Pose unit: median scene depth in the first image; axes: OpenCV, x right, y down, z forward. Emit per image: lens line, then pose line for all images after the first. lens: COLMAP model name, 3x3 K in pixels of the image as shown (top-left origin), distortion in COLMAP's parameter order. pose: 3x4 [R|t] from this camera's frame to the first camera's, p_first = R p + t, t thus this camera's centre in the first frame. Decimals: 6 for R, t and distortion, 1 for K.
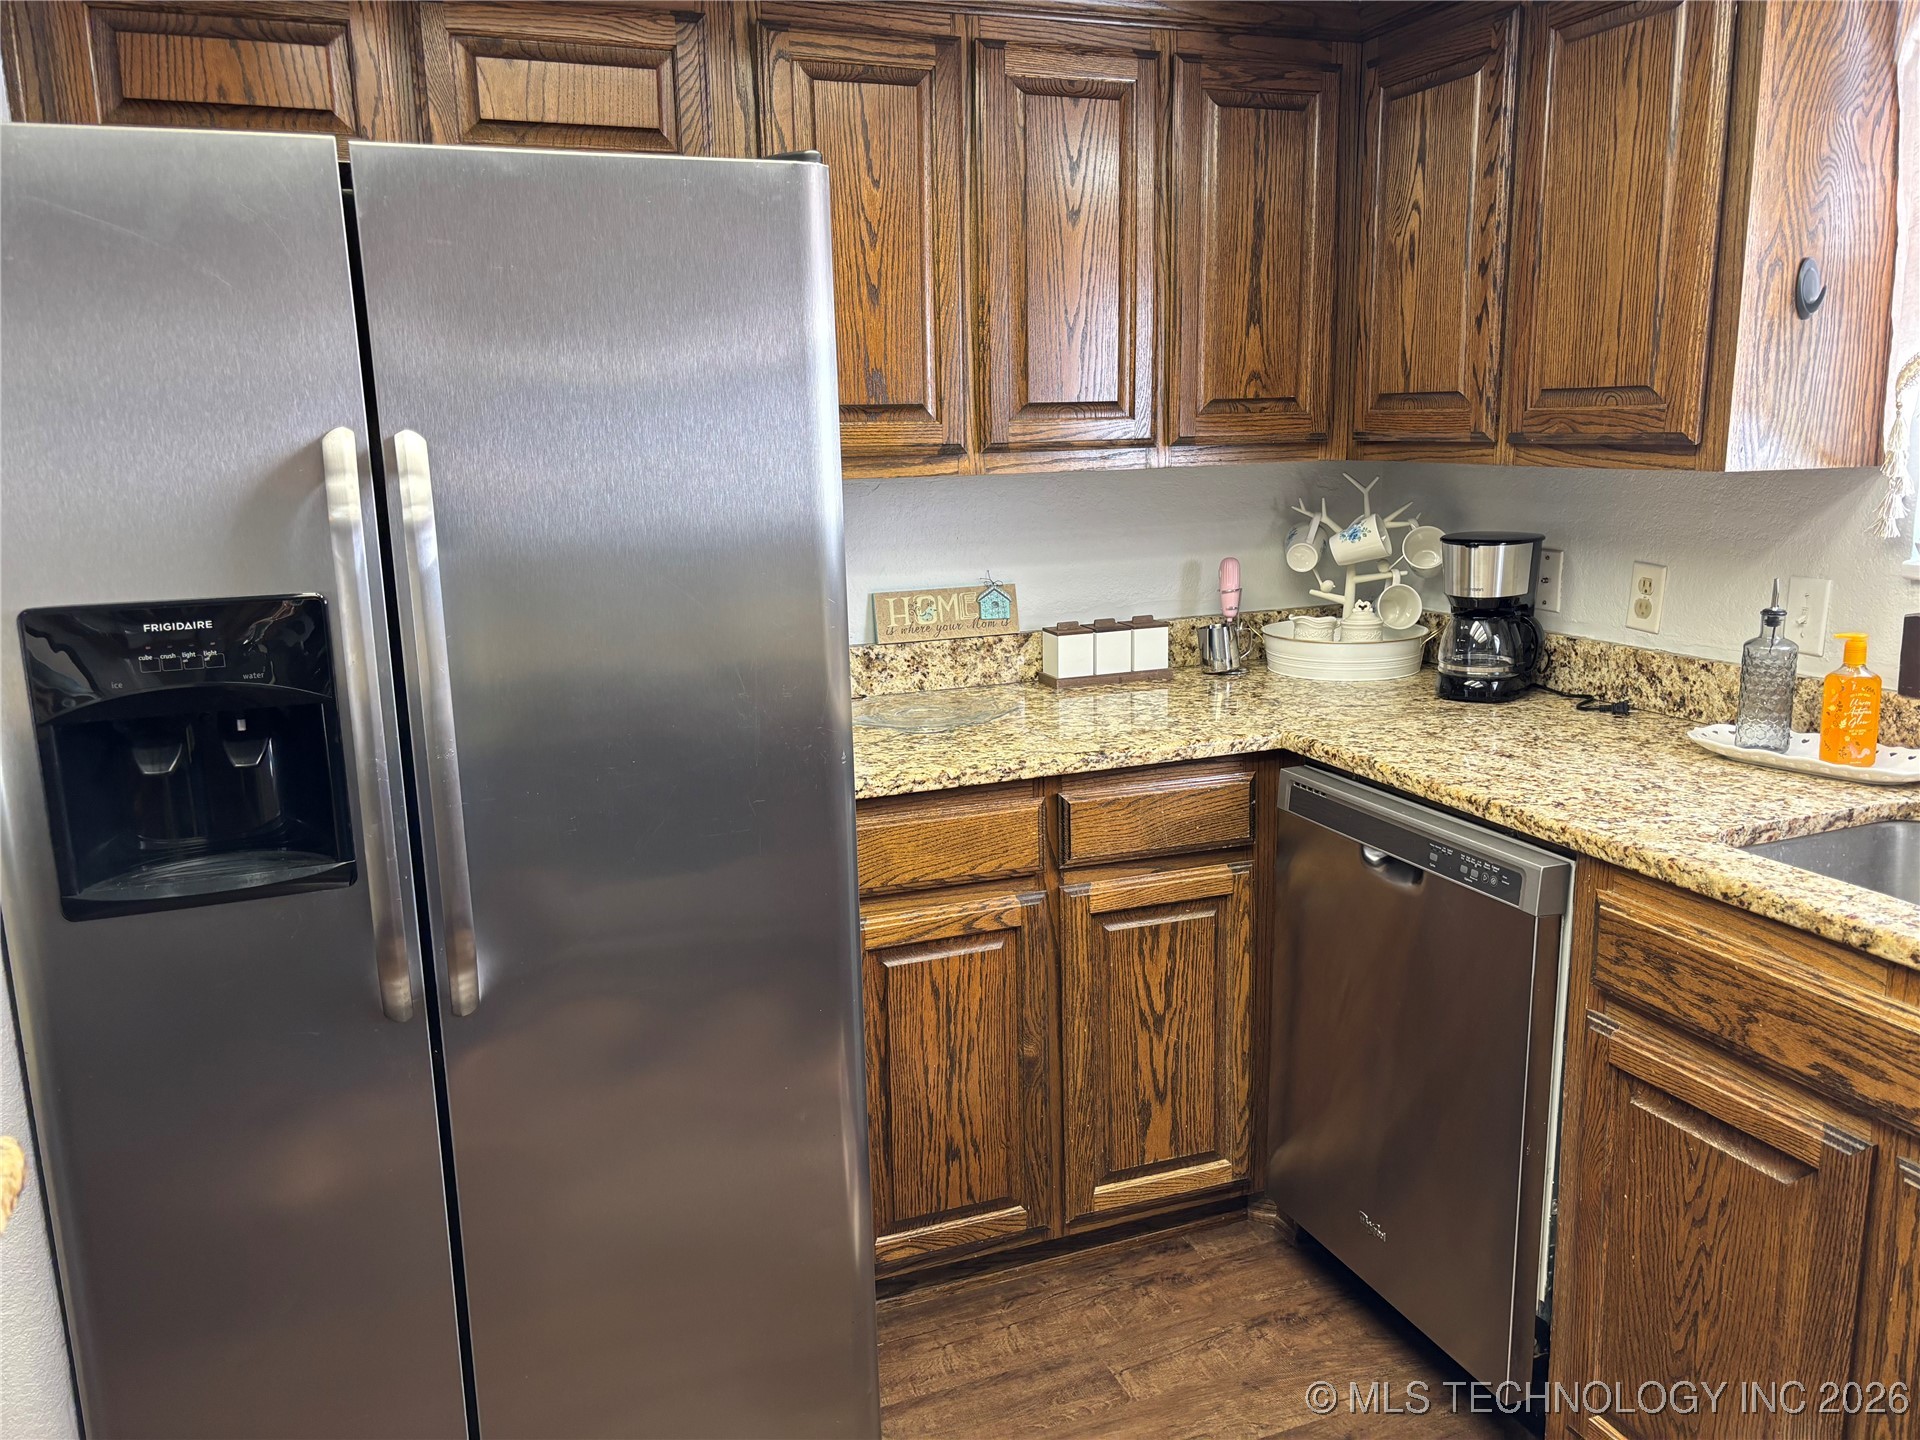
lens RADIAL K [[1450.4, 0, 959.5], [0, 1450.4, 710.7], [0, 0, 1]] dist [0.082918, -0.091473]
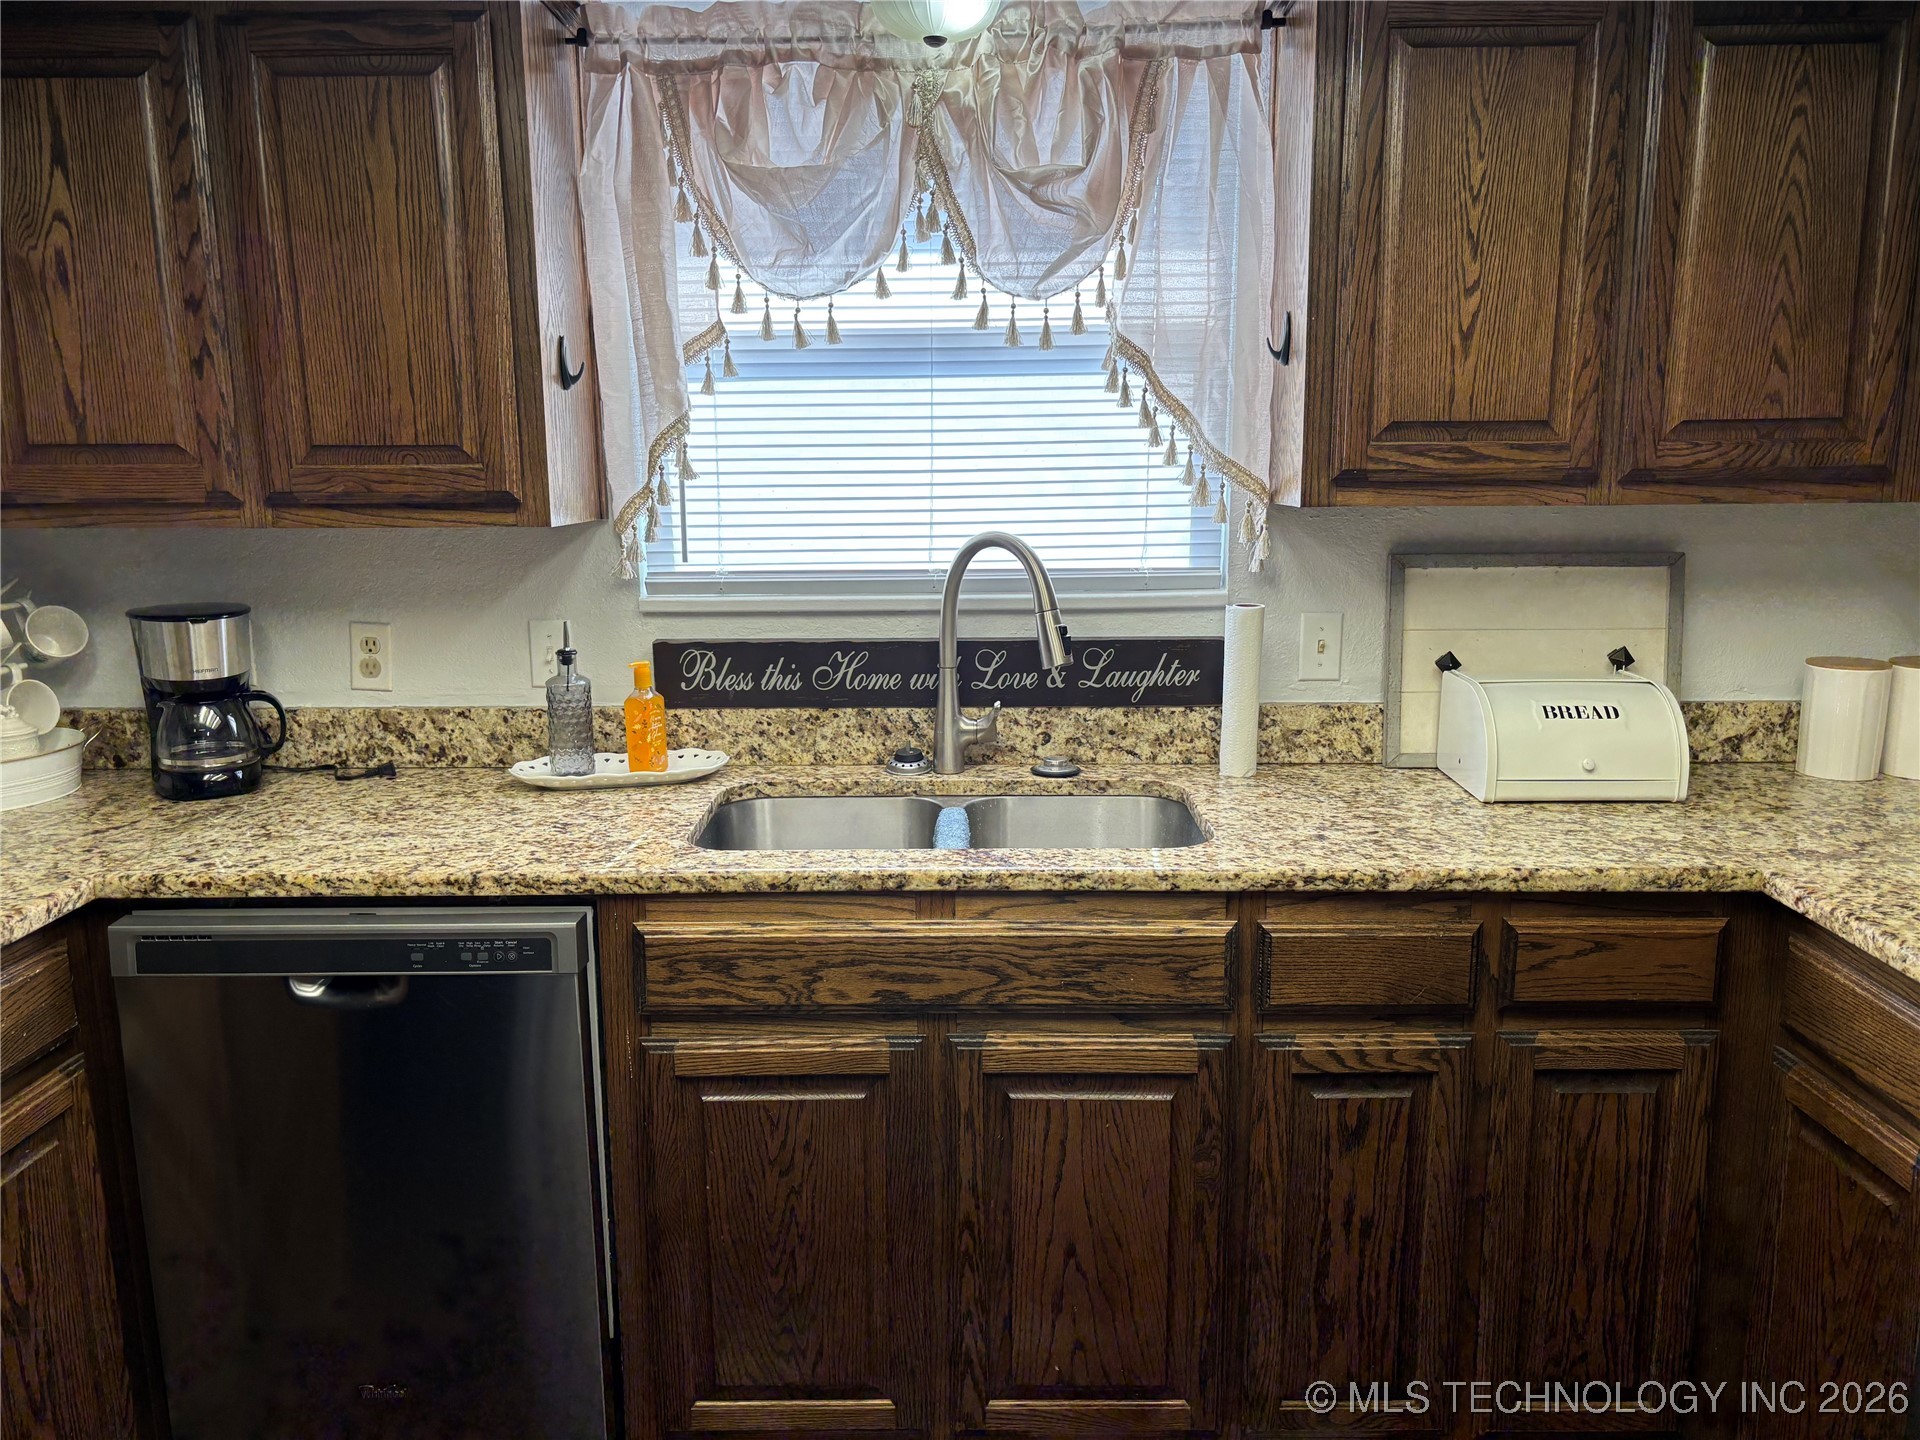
lens RADIAL K [[1450.4, 0, 962.5], [0, 1450.4, 721.6], [0, 0, 1]] dist [0.082918, -0.091473]
pose [[0.367033, -0.153777, 0.917409, -0.354535], [0.182556, 0.978970, 0.091060, -0.061117], [-0.912119, 0.134056, 0.387387, 0.307878]]
